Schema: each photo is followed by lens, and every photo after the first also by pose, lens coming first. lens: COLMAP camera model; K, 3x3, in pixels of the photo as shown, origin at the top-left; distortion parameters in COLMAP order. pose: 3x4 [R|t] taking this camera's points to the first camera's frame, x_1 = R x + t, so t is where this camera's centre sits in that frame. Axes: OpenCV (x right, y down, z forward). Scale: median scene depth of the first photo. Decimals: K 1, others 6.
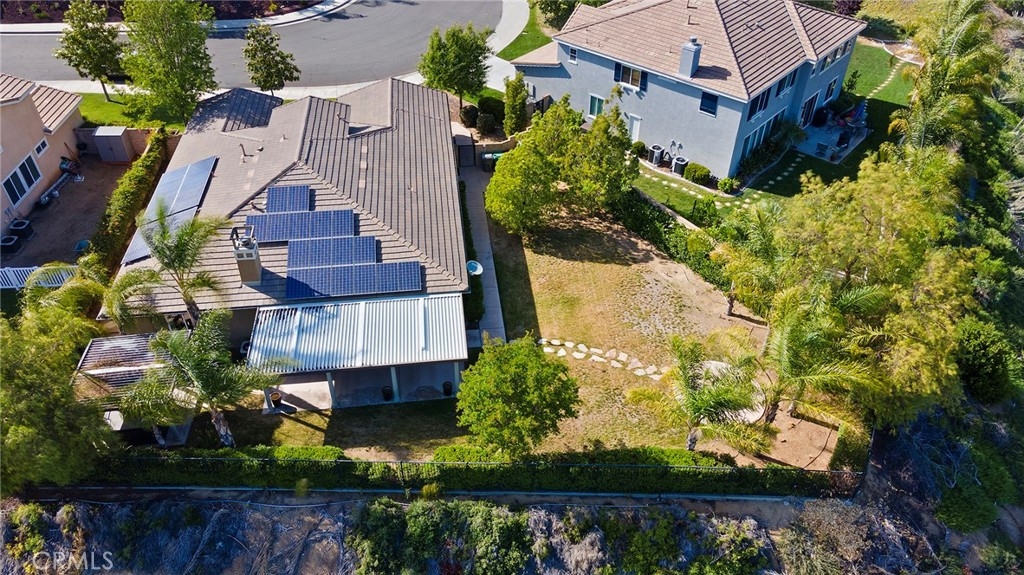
lens RADIAL K [[743.4, 0, 513.1], [0, 743.4, 280.9], [0, 0, 1]] dist [0.042821, 0.007749]
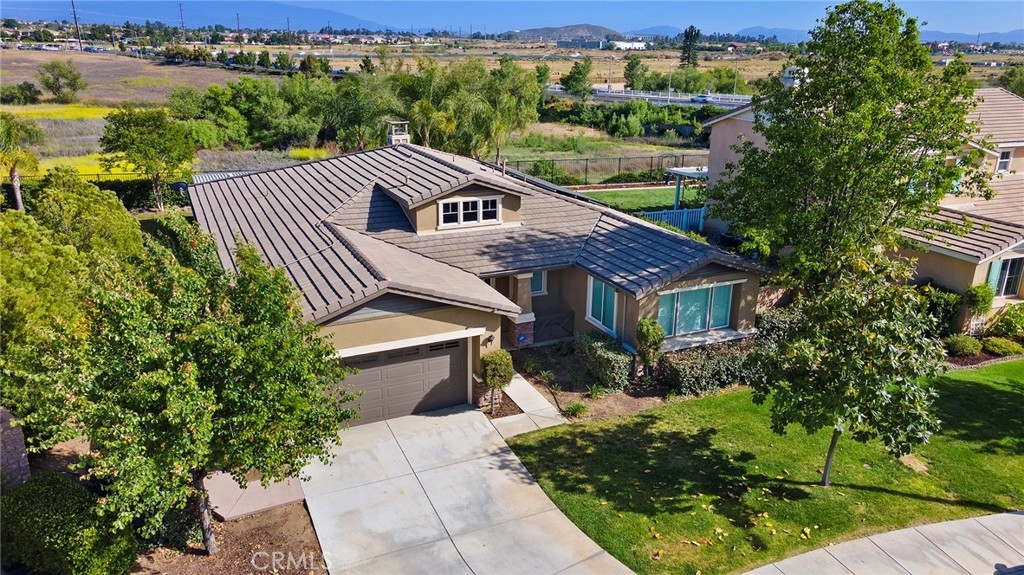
lens RADIAL K [[743.4, 0, 513.1], [0, 743.4, 280.9], [0, 0, 1]] dist [0.042821, 0.007749]
pose [[-0.948875, 0.078564, -0.305720, -0.128693], [-0.213269, 0.554462, 0.804418, -0.674661], [0.232708, 0.828492, -0.509360, 1.399528]]
